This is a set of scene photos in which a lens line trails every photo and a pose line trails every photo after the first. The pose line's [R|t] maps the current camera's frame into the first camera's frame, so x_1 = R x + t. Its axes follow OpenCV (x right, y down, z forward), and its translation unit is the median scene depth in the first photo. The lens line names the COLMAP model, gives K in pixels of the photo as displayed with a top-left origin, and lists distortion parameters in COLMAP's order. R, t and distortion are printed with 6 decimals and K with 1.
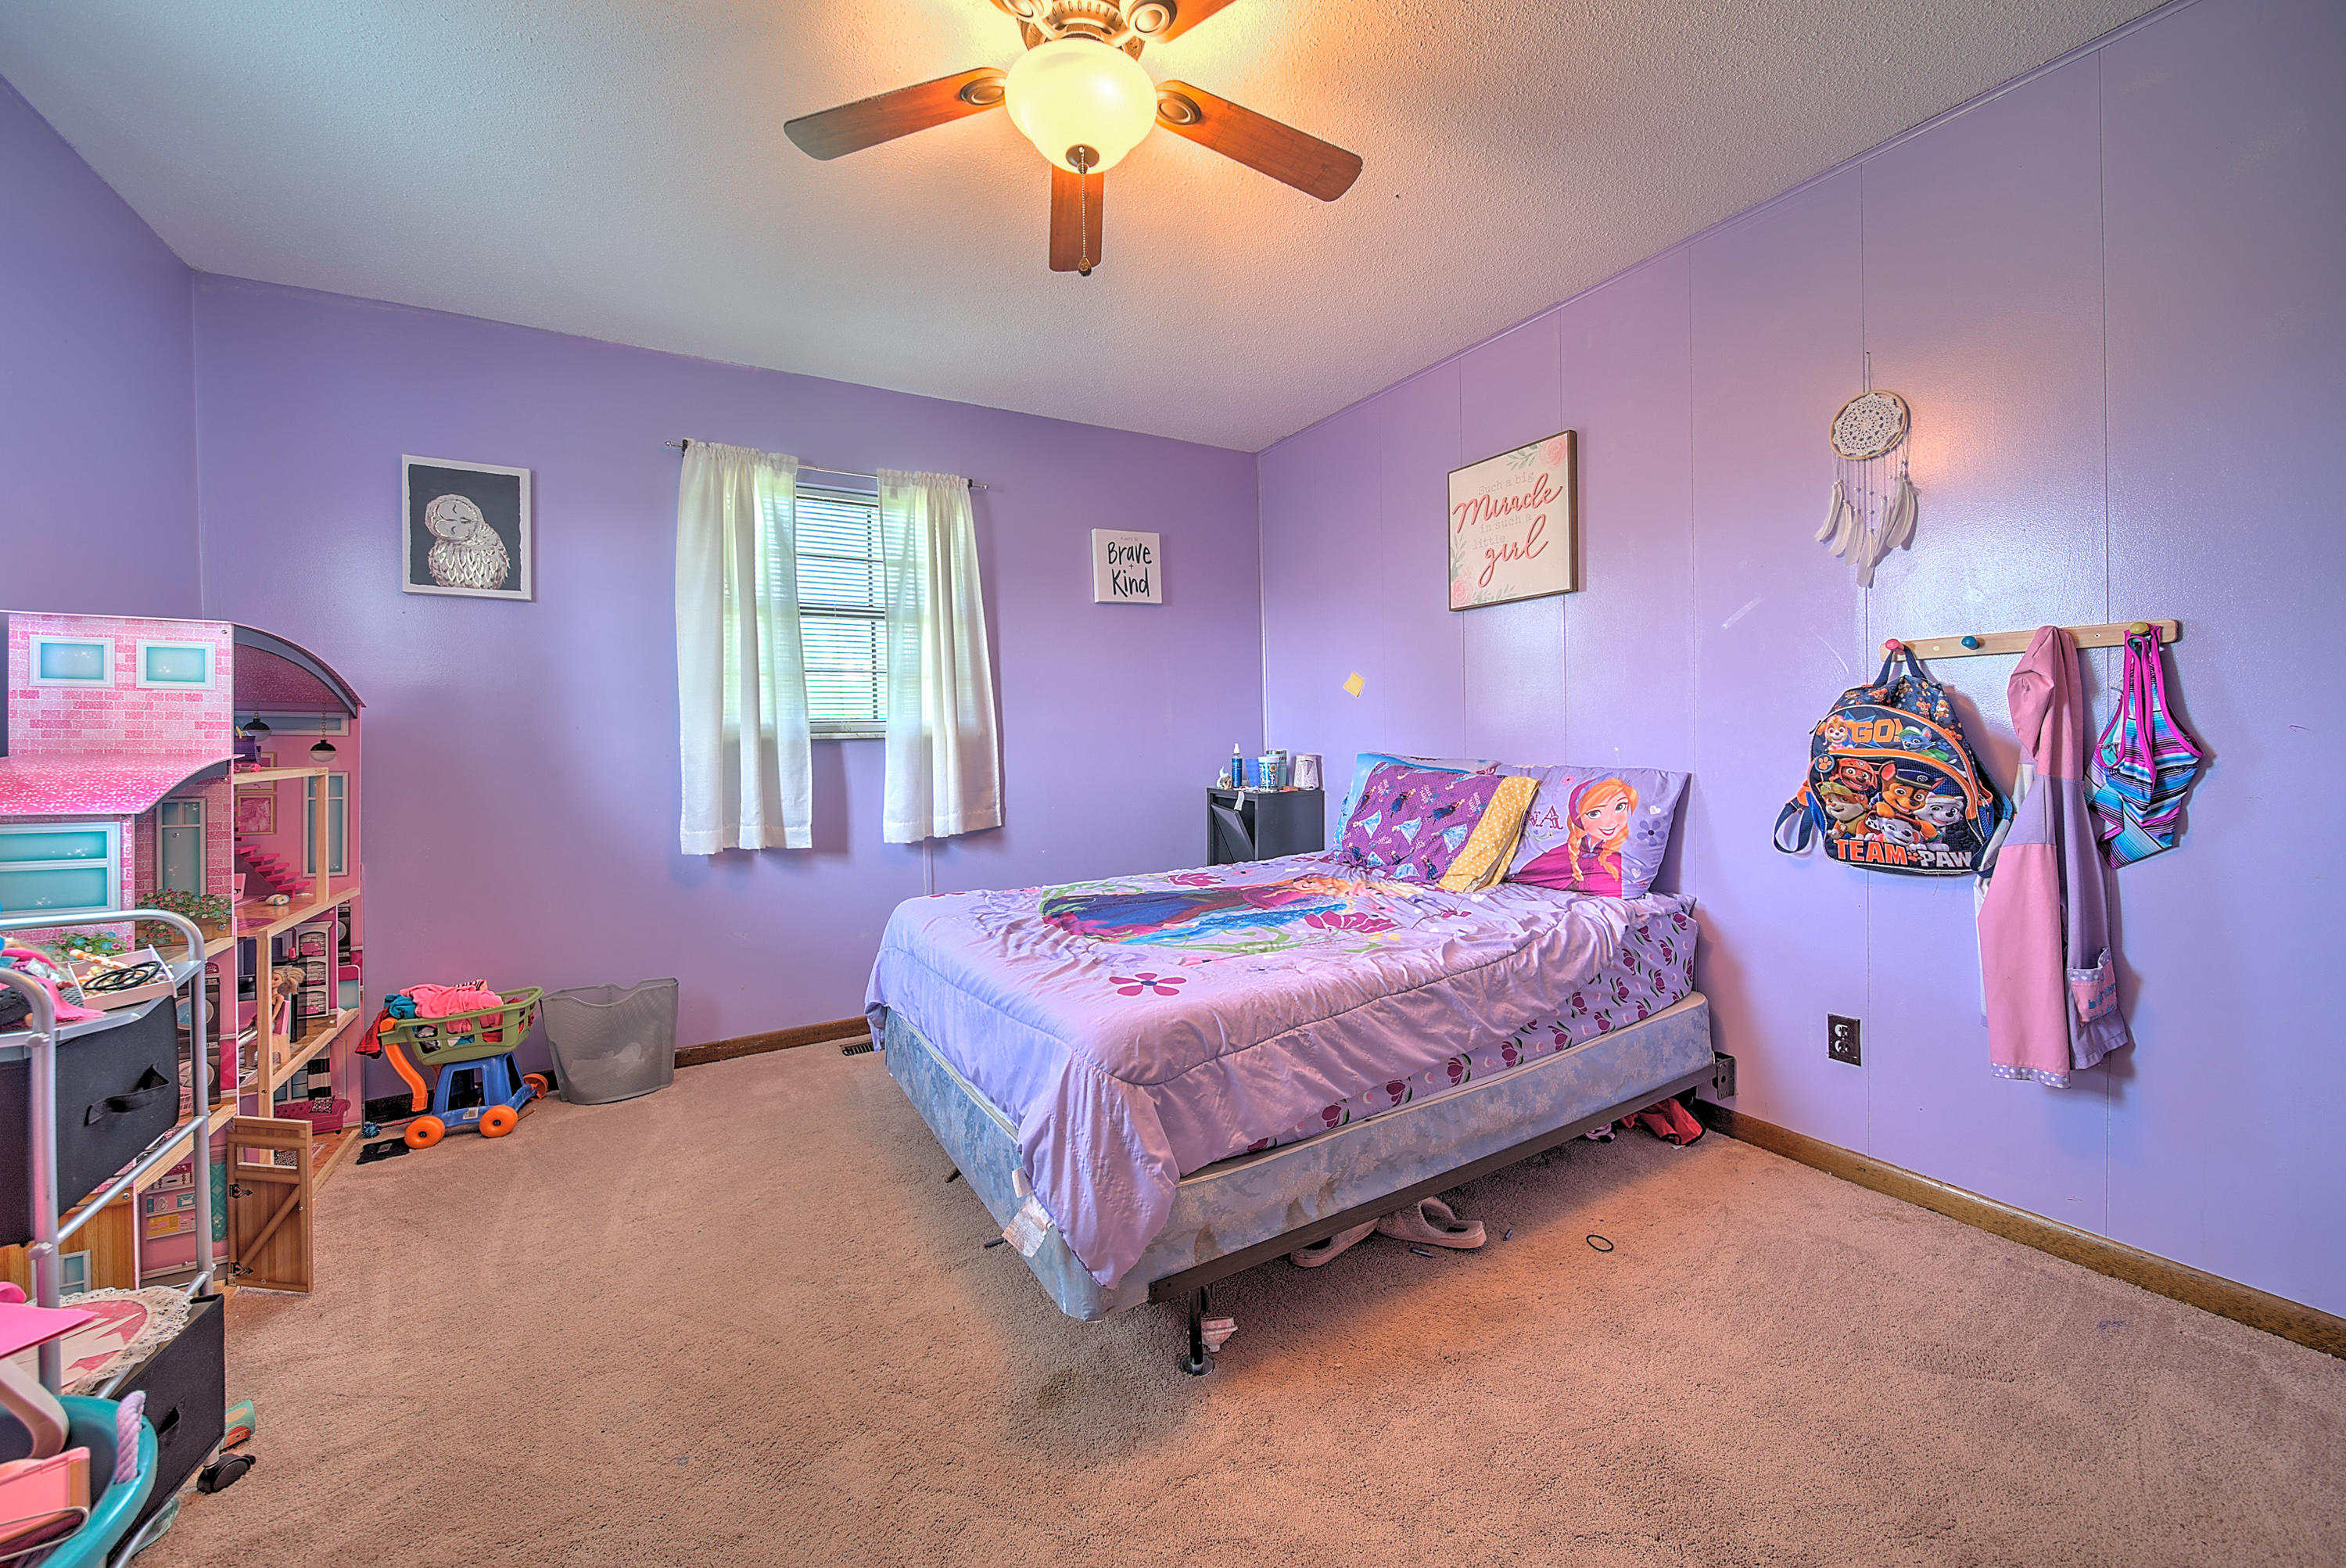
lens RADIAL K [[826.7, 0, 1173.0], [0, 826.7, 784.0], [0, 0, 1]] dist [-0.008909, 0.000205]
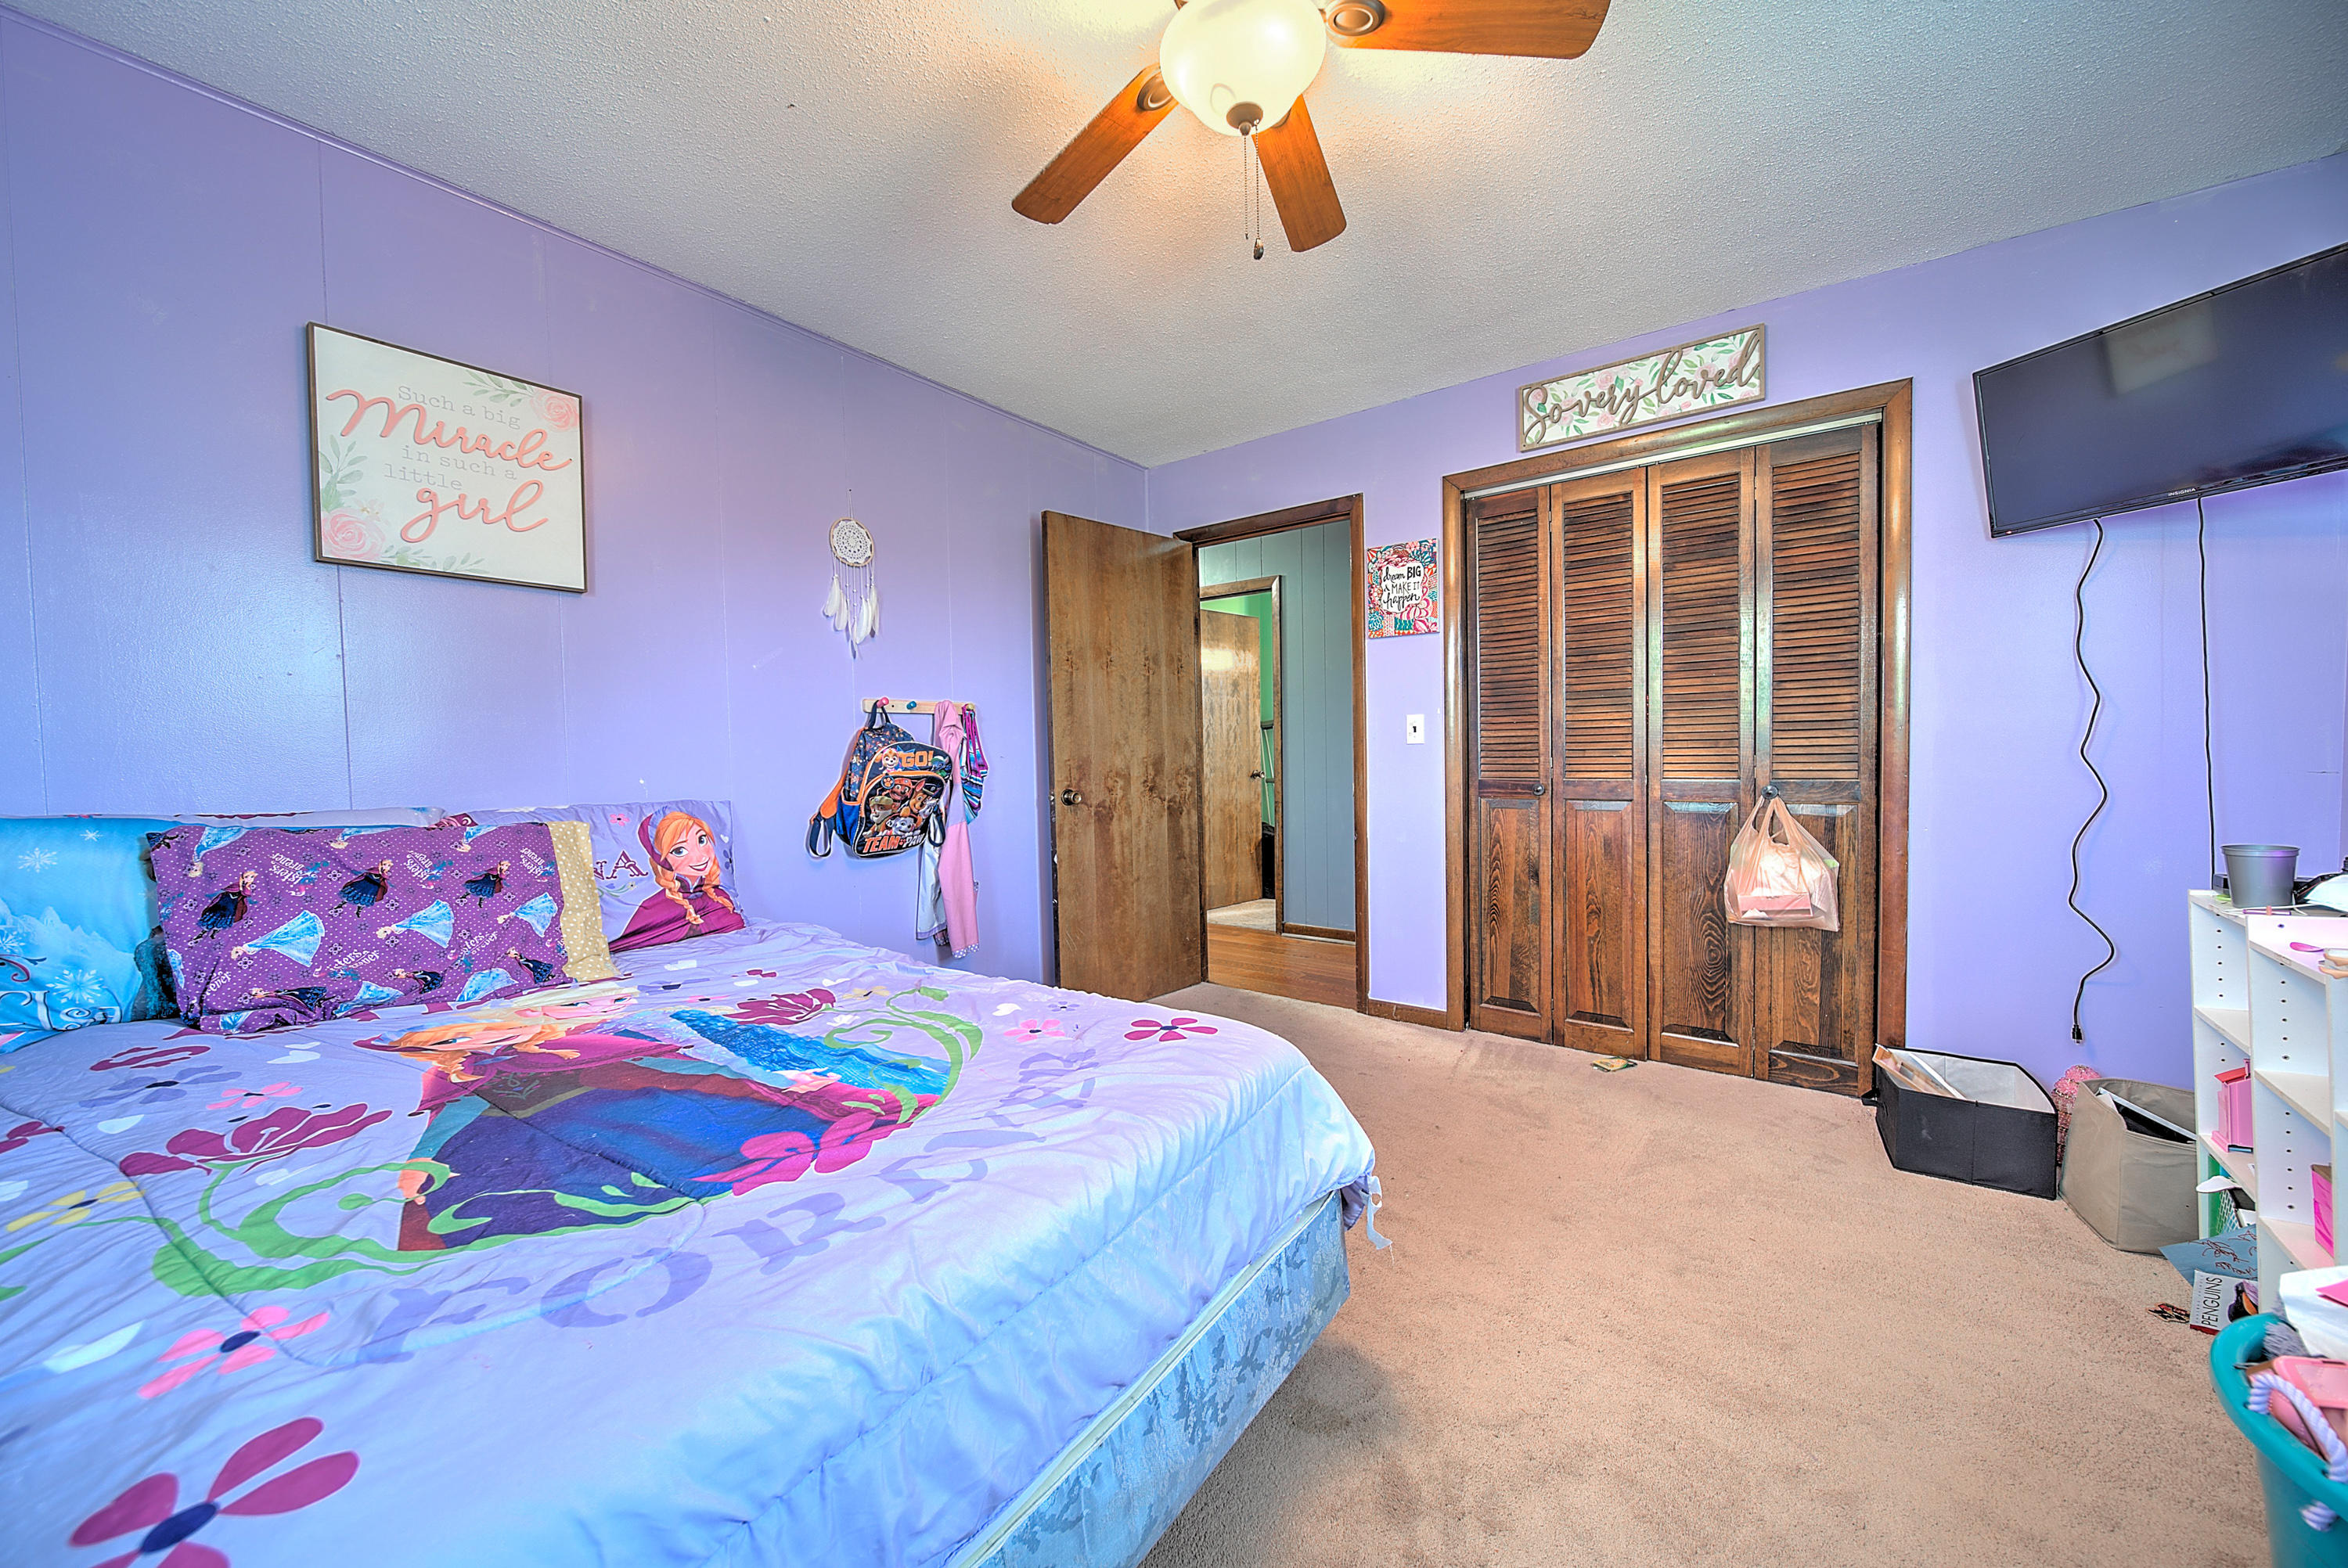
lens RADIAL K [[827.3, 0, 1174.0], [0, 827.3, 784.0], [0, 0, 1]] dist [-0.008909, 0.000205]
pose [[-0.376502, -0.011758, 0.926341, -0.688225], [0.076492, 0.996111, 0.043732, -0.045735], [-0.923253, 0.087323, -0.374138, 1.062341]]
